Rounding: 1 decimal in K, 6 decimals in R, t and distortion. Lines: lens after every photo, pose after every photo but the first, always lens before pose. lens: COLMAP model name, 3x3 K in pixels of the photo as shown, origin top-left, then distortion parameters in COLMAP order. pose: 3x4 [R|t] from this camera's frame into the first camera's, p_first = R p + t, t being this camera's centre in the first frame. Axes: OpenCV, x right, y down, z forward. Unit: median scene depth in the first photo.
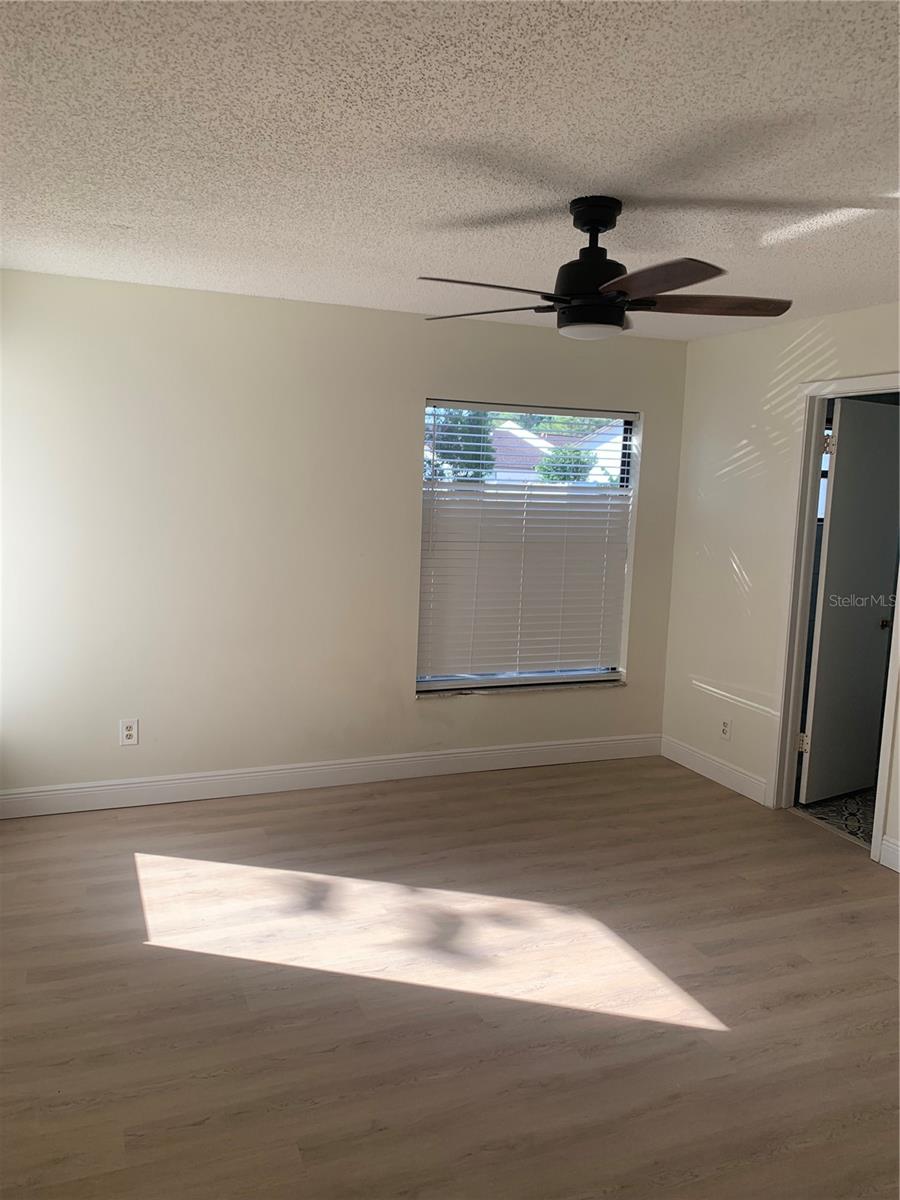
lens RADIAL K [[931.1, 0, 451.1], [0, 931.1, 597.0], [0, 0, 1]] dist [0.040642, -0.049113]
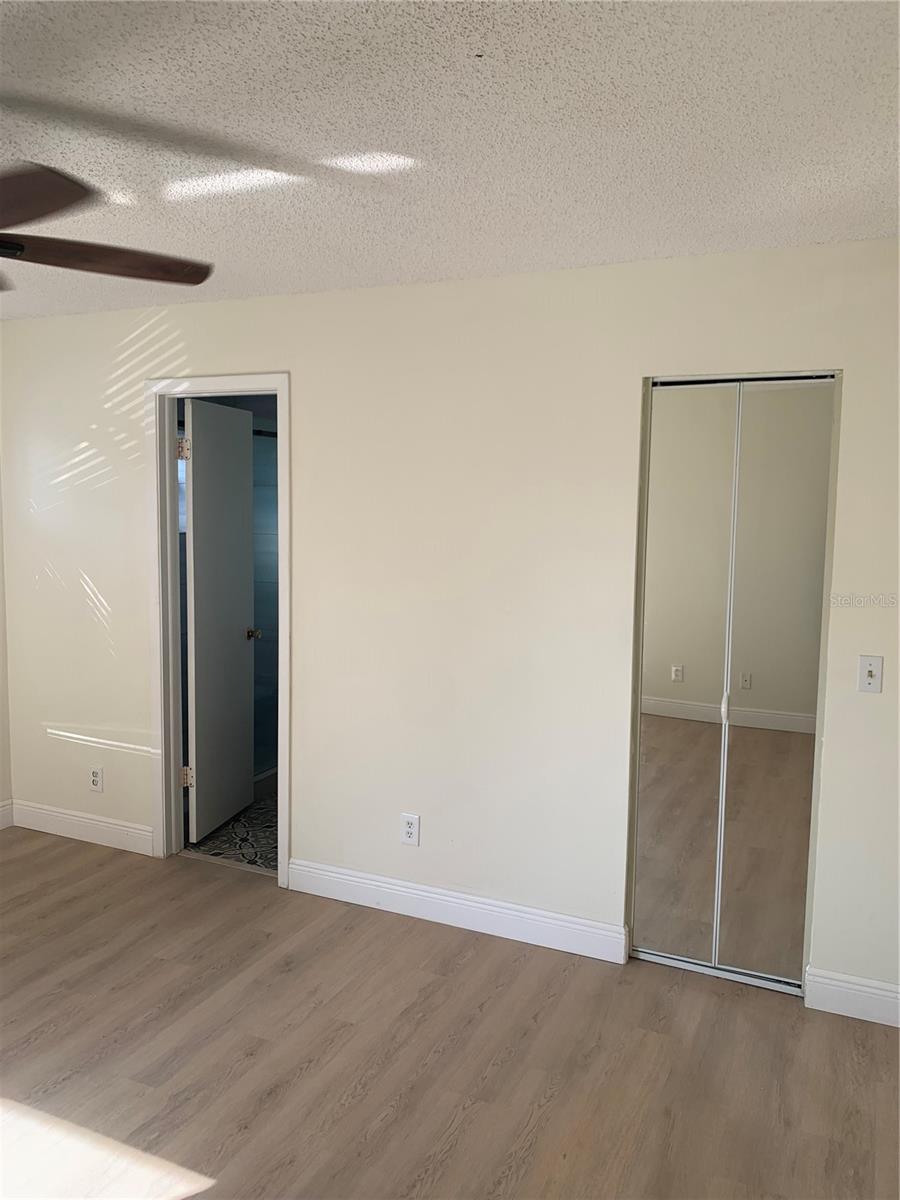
lens RADIAL K [[931.1, 0, 444.3], [0, 931.1, 597.9], [0, 0, 1]] dist [0.040642, -0.049113]
pose [[0.741374, -0.098478, 0.663827, -0.025972], [0.097768, 0.994470, 0.038339, -0.029070], [-0.663932, 0.036478, 0.746903, 0.158736]]
